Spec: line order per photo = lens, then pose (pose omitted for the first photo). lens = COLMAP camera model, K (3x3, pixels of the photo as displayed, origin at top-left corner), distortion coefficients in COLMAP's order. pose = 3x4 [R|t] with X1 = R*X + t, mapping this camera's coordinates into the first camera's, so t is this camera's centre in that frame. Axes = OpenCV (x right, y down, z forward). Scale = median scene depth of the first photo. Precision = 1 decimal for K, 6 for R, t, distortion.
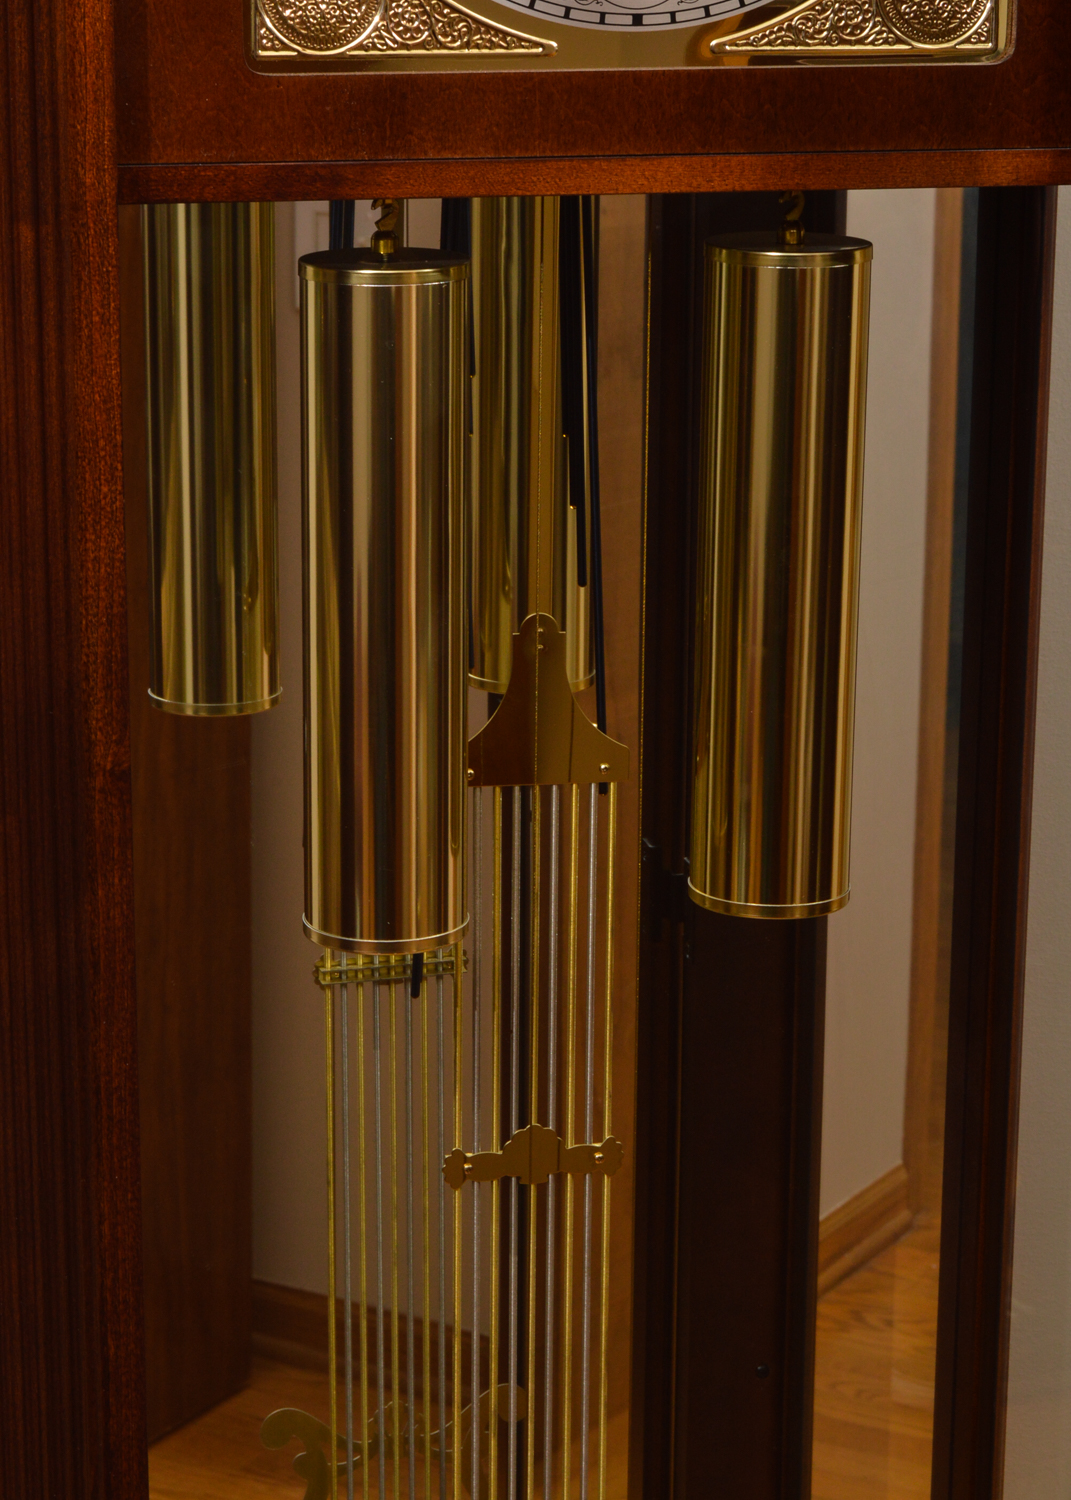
lens RADIAL K [[3661.9, 0, 535.5], [0, 3661.9, 750.0], [0, 0, 1]] dist [-0.019468, -0.030539]
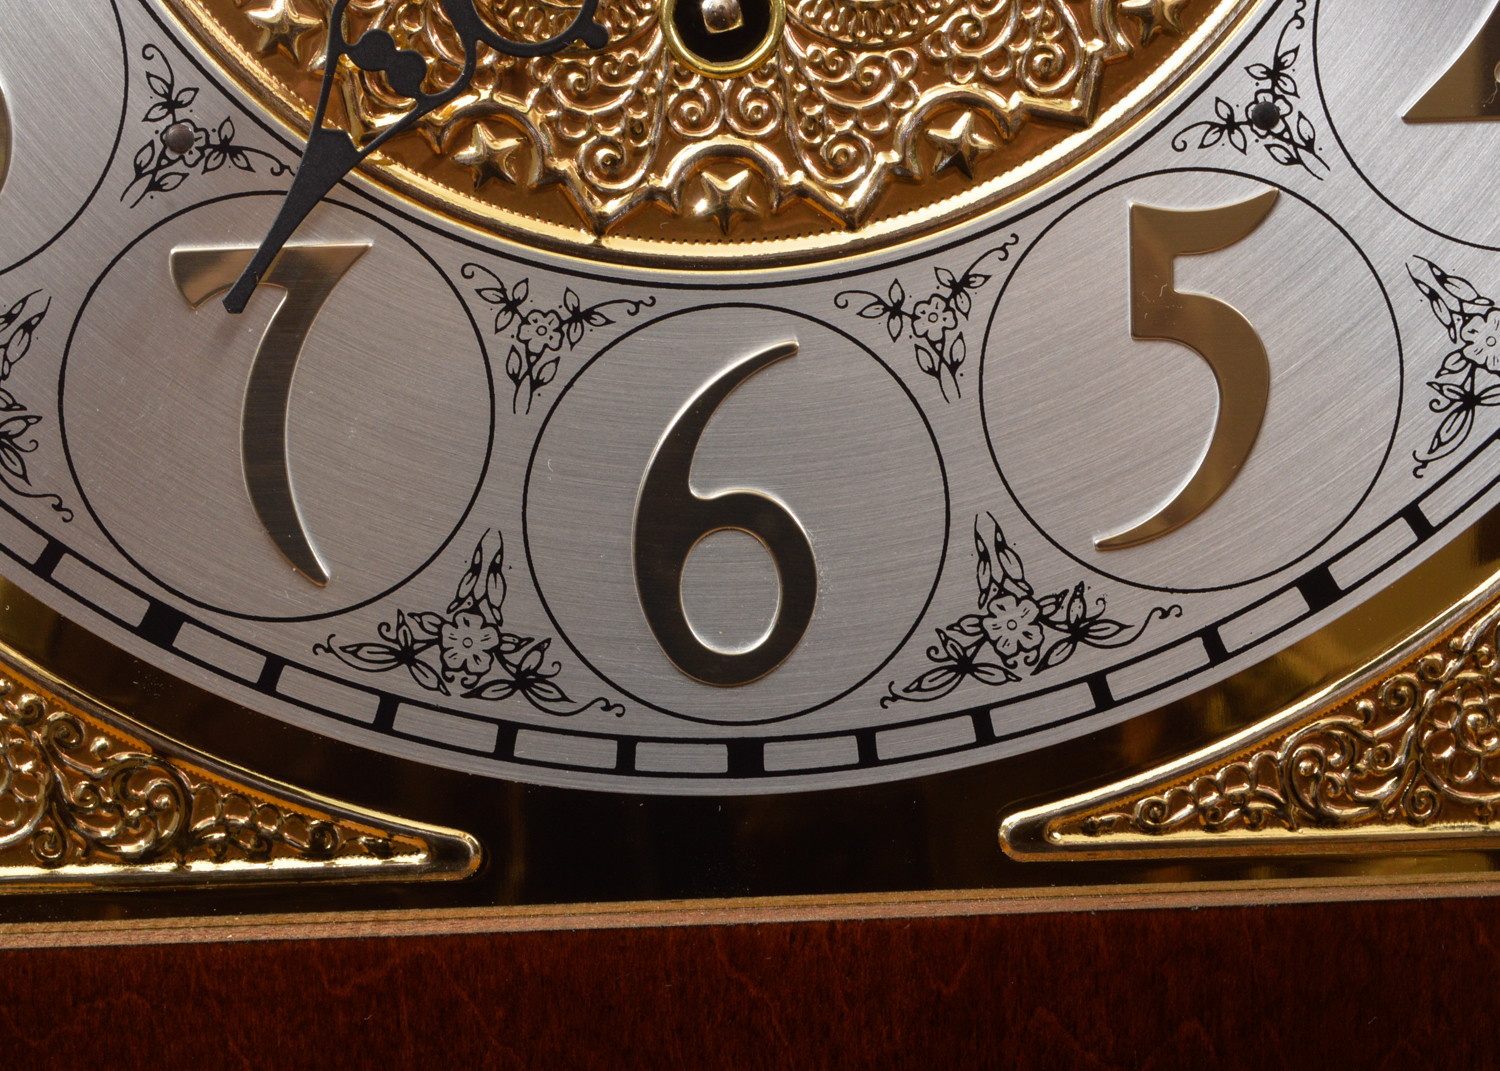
lens RADIAL K [[3661.9, 0, 777.4], [0, 3661.9, 539.2], [0, 0, 1]] dist [-0.019468, -0.030539]
pose [[0.976641, 0.004697, -0.214825, 0.095195], [-0.027262, 0.994390, -0.102198, -0.184696], [0.213140, 0.105668, 0.971291, 0.694437]]
